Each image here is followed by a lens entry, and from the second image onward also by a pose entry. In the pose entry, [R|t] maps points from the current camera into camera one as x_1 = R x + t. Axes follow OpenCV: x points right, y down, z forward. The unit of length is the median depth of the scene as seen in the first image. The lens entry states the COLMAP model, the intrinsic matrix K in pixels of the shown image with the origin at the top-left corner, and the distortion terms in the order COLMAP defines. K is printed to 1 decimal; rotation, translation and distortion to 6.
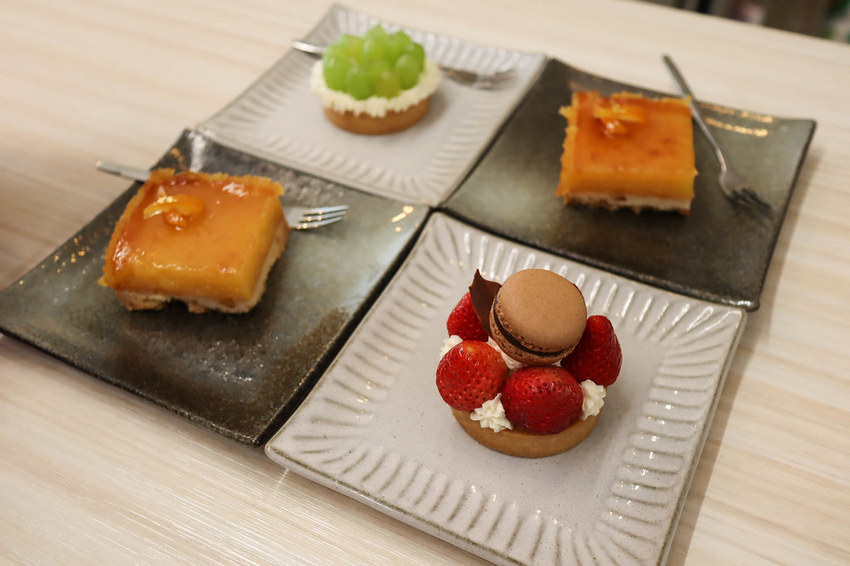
lens RADIAL K [[844.5, 0, 425.0], [0, 844.5, 283.0], [0, 0, 1]] dist [0.000266, 0.008299]
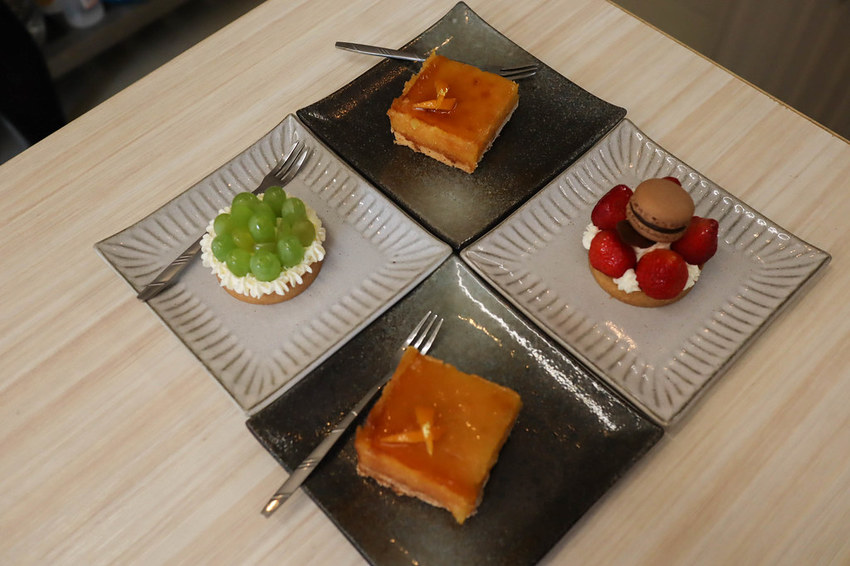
lens RADIAL K [[844.5, 0, 425.0], [0, 844.5, 283.0], [0, 0, 1]] dist [0.000266, 0.008299]
pose [[0.334982, -0.790636, 0.512525, -0.685272], [0.691850, 0.575660, 0.435843, -0.650010], [-0.639633, 0.208591, 0.739837, 0.176004]]
